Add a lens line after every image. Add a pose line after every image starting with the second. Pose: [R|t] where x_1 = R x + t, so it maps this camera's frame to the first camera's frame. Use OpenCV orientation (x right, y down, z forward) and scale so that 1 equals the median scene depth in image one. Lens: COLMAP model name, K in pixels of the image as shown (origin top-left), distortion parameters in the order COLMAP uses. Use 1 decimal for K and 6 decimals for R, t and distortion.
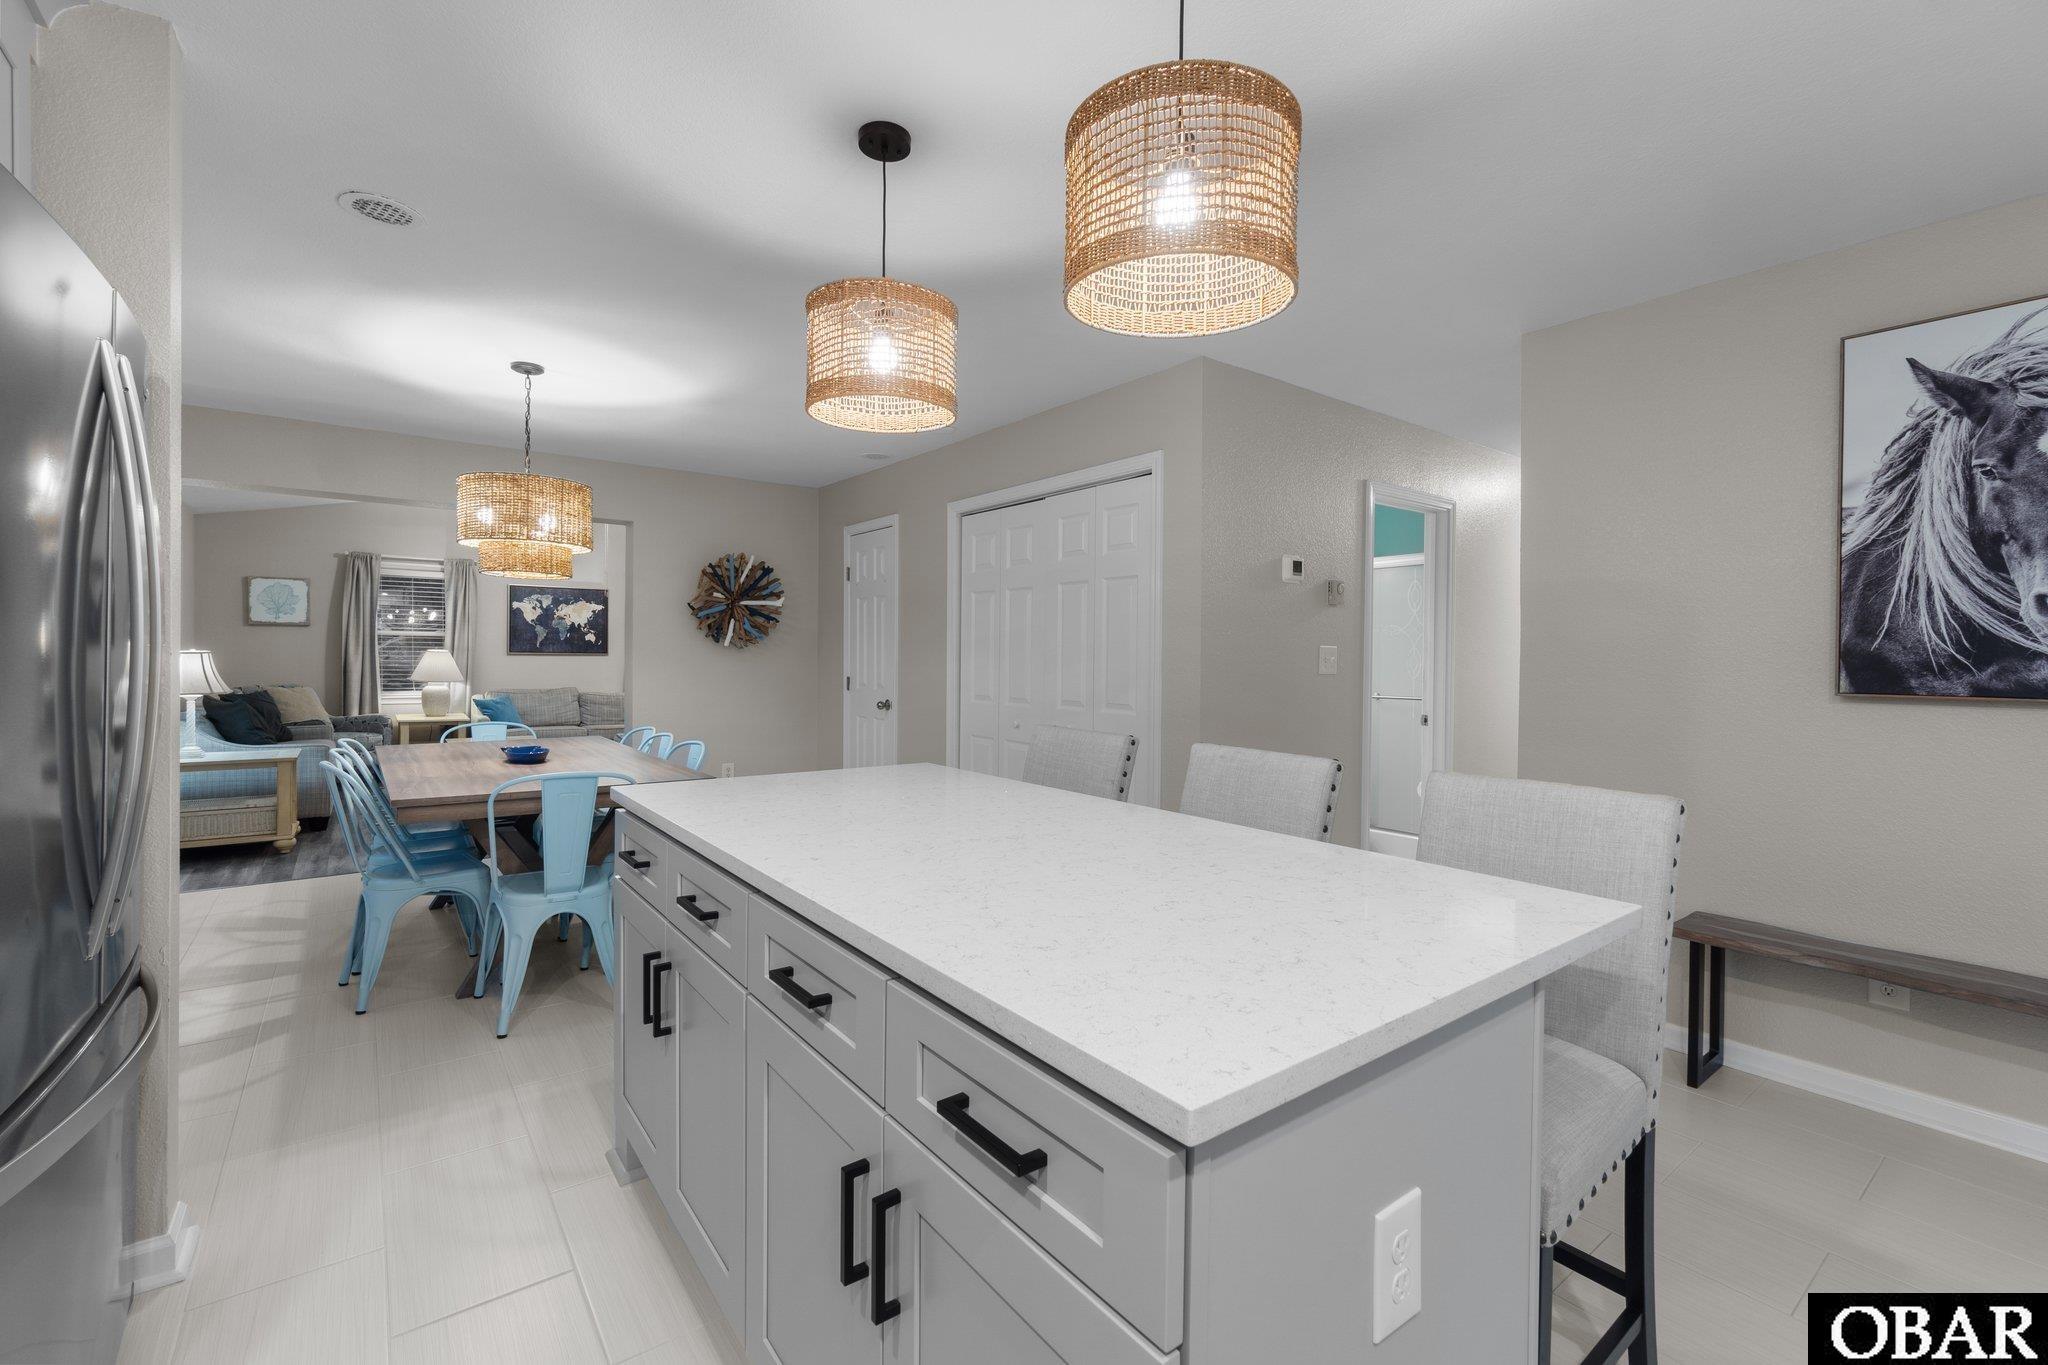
lens RADIAL K [[882.0, 0, 1038.0], [0, 882.0, 671.8], [0, 0, 1]] dist [-0.013763, 0.001065]
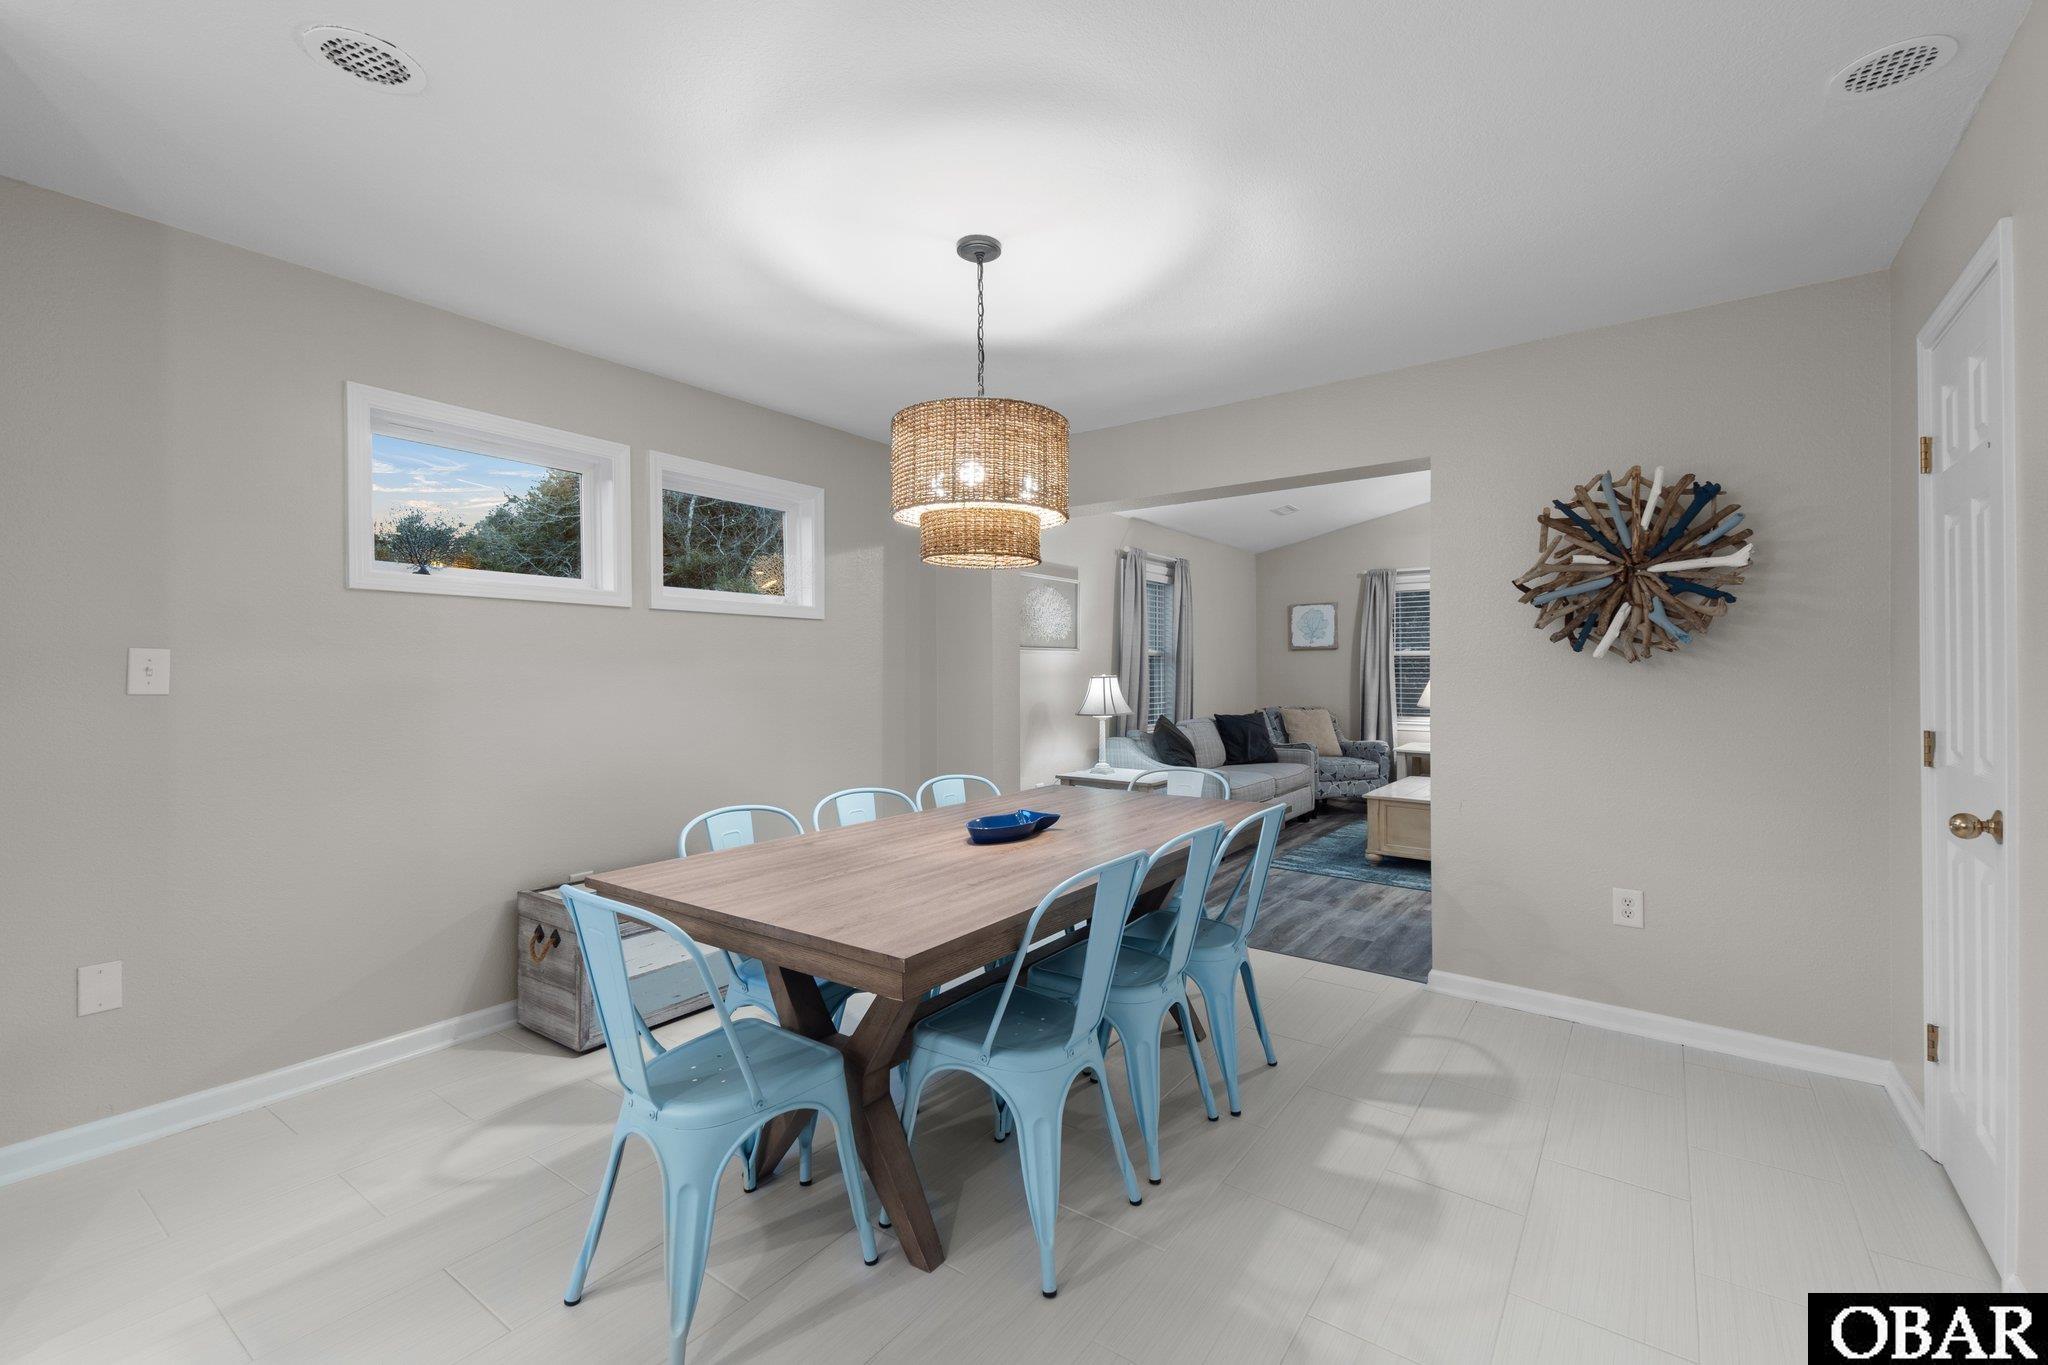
lens RADIAL K [[861.9, 0, 1031.6], [0, 861.9, 672.0], [0, 0, 1]] dist [0.022137, -0.000624]
pose [[0.276327, -0.013267, -0.960972, 0.036761], [-0.007541, 0.999844, -0.015973, -0.009724], [0.961034, 0.011660, 0.276184, 0.530076]]
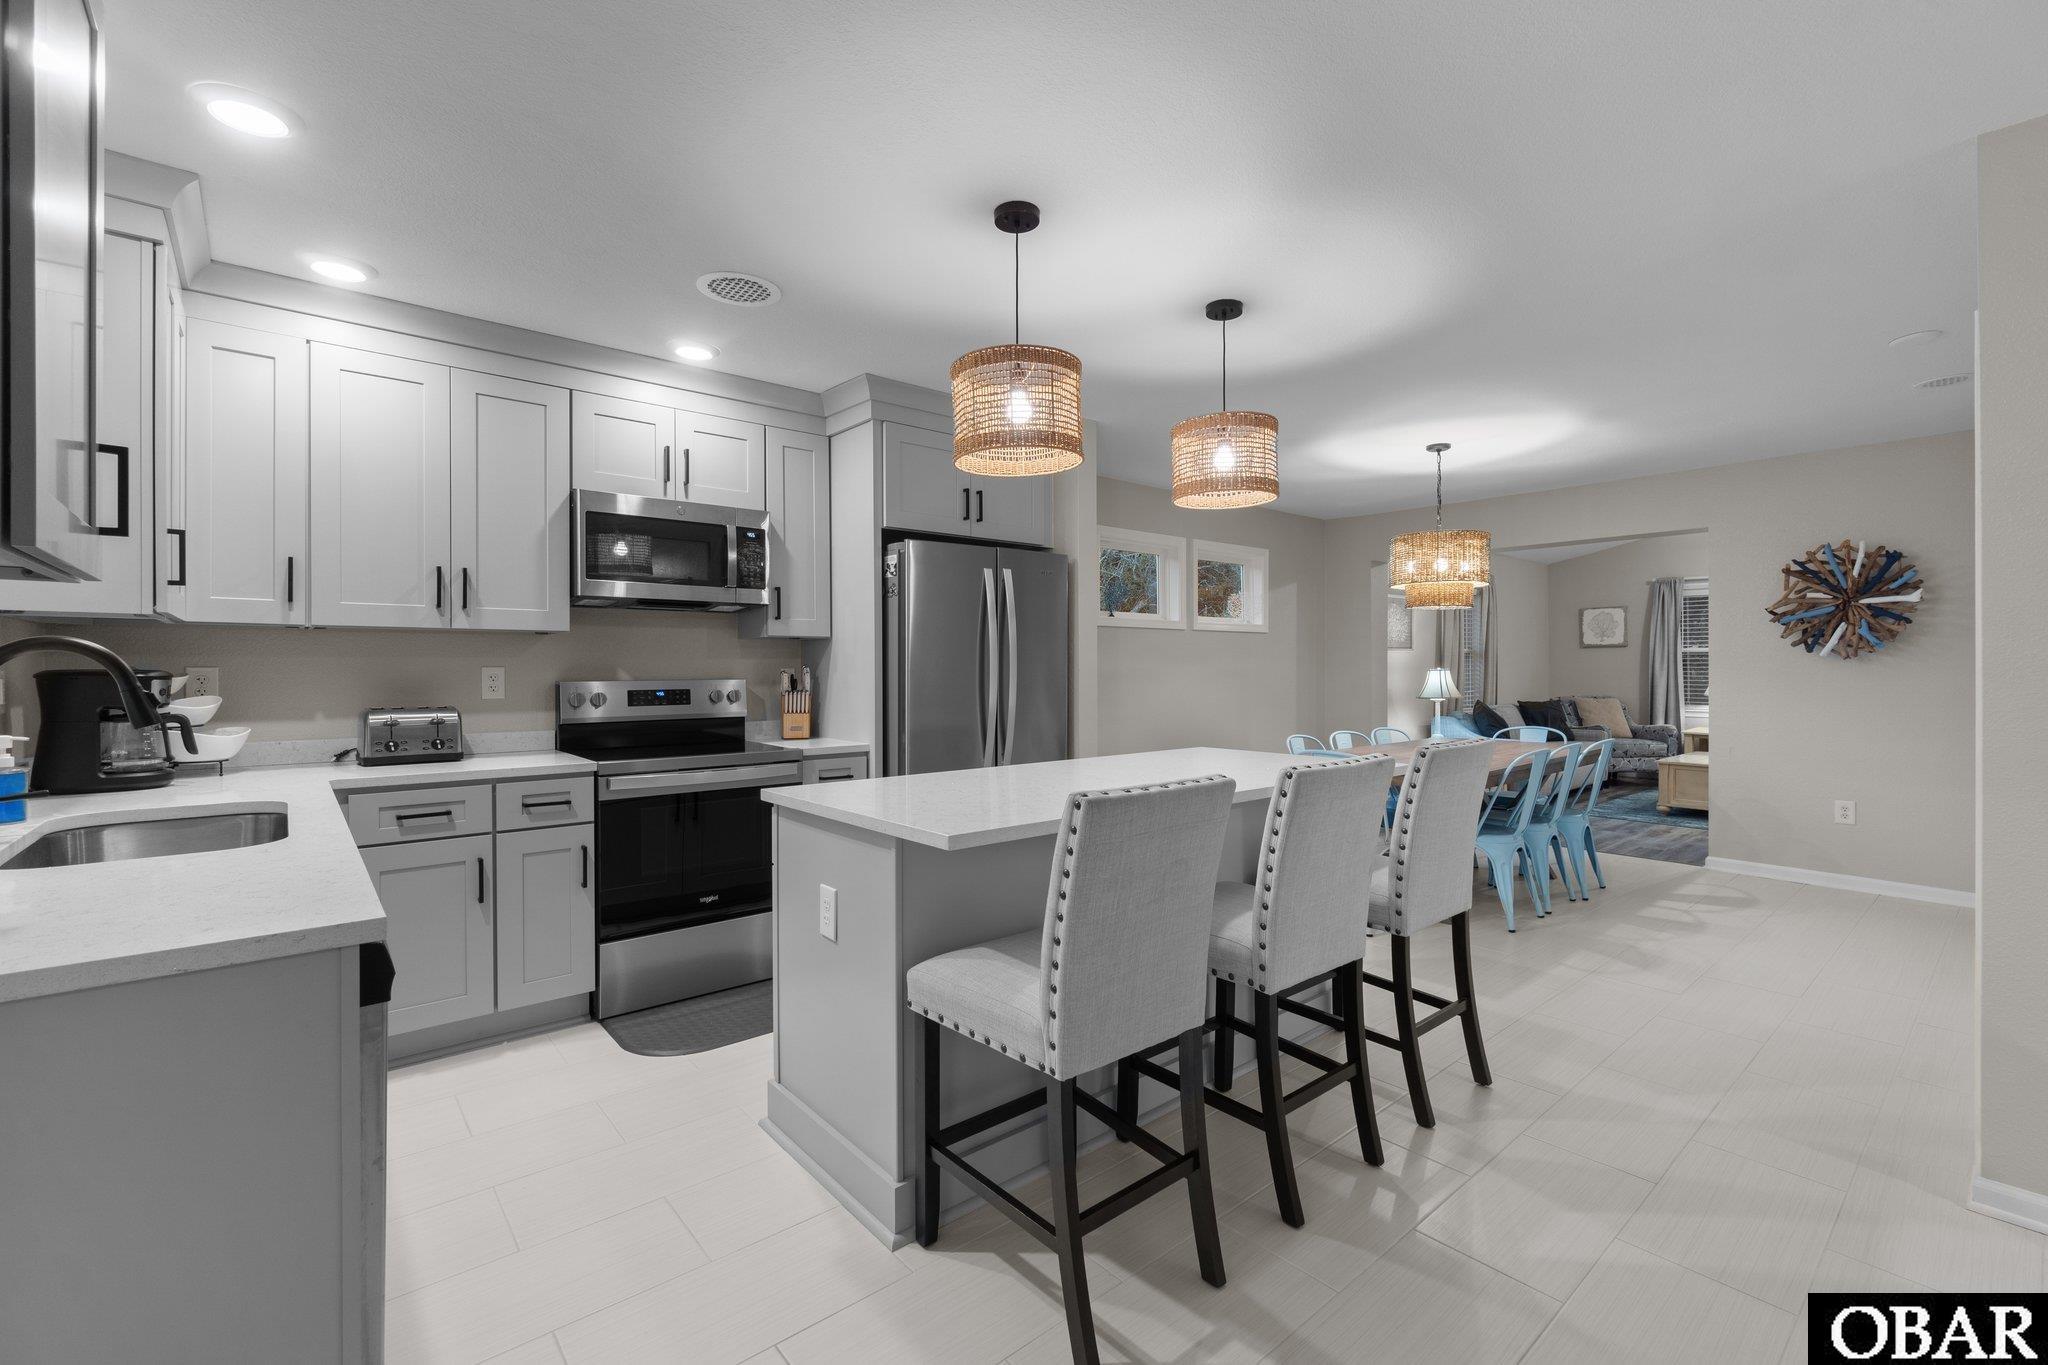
lens RADIAL K [[882.0, 0, 1032.2], [0, 882.0, 670.2], [0, 0, 1]] dist [-0.013763, 0.001065]
pose [[0.038546, -0.010562, -0.999201, 0.420941], [-0.010162, 0.999888, -0.010961, 0.000443], [0.999205, 0.010576, 0.038435, 0.220940]]
